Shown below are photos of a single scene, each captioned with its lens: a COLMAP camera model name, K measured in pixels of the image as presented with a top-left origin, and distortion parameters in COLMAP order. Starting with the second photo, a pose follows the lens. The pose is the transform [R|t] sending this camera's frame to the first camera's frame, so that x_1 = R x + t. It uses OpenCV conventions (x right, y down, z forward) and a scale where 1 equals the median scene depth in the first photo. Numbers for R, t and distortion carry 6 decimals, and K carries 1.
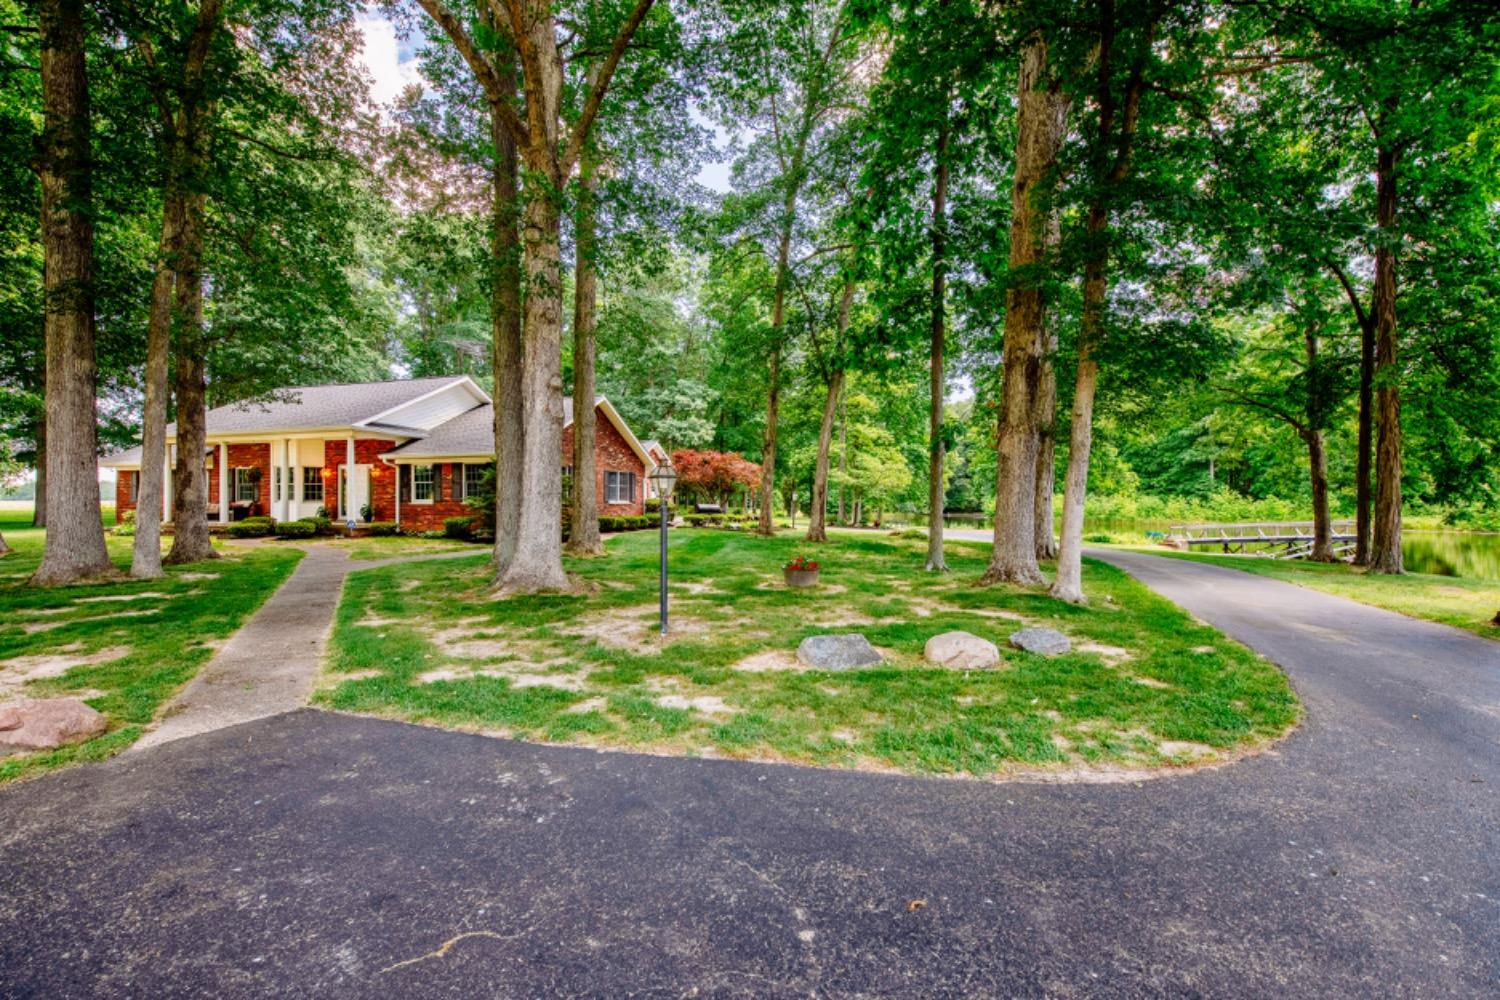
lens RADIAL K [[660.9, 0, 750.0], [0, 660.9, 500.0], [0, 0, 1]] dist [-0.000678, -0.000144]
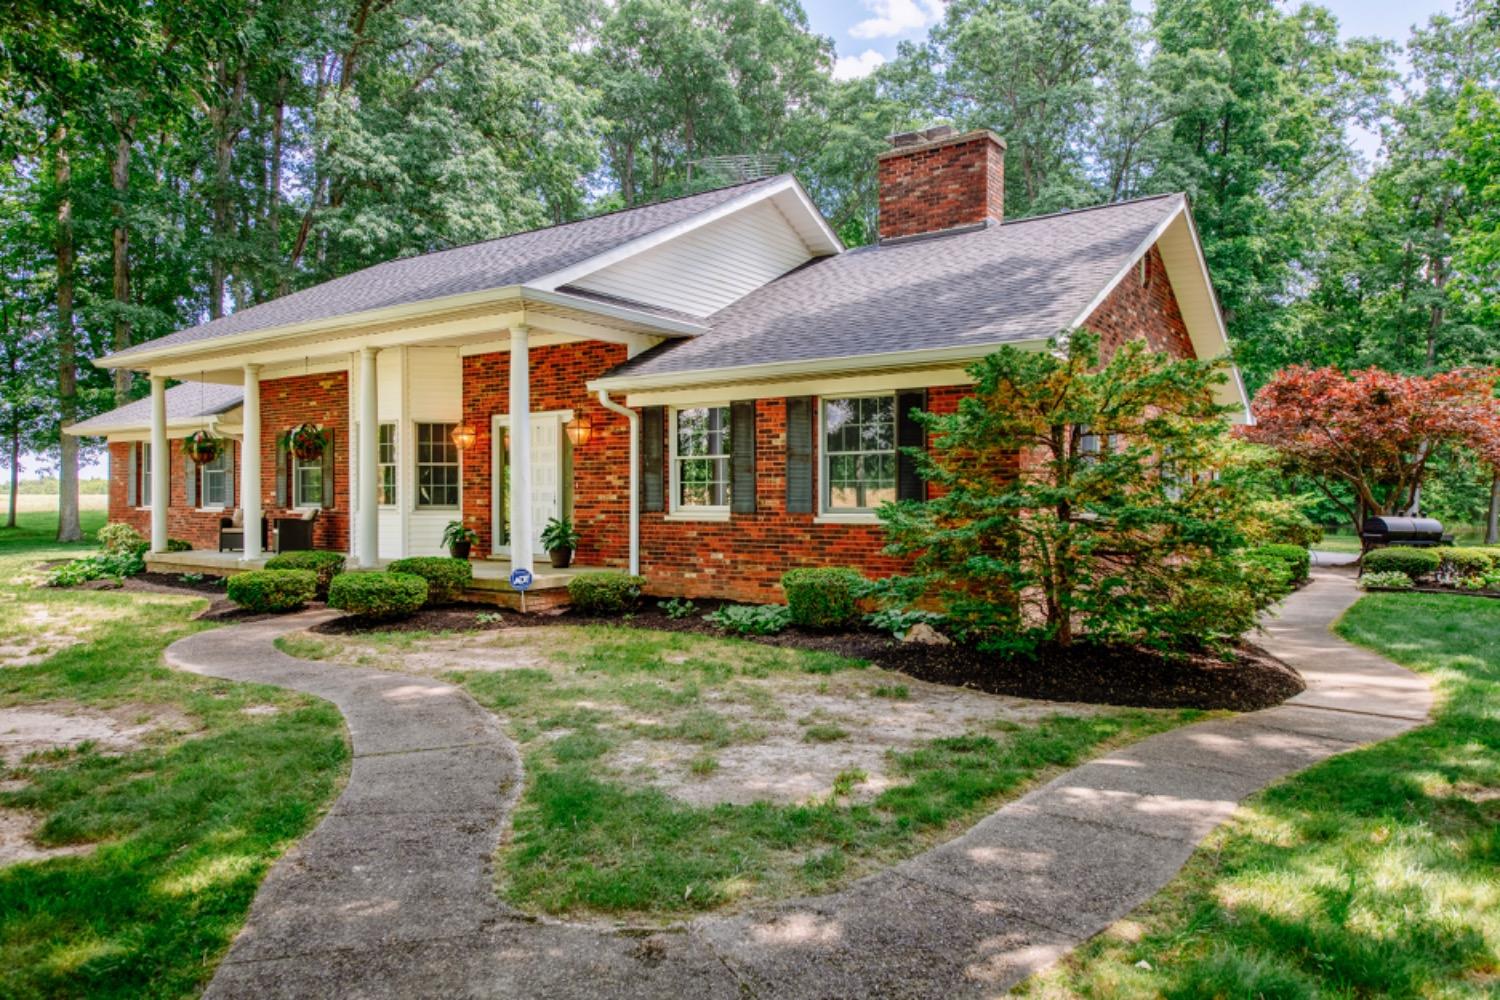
lens RADIAL K [[1047.7, 0, 750.0], [0, 1047.7, 500.0], [0, 0, 1]] dist [-0.003834, -0.000855]
pose [[0.948099, 0.003149, -0.317960, -0.286900], [-0.002067, 0.999991, 0.003742, -0.005756], [0.317968, -0.002891, 0.948097, 0.470439]]
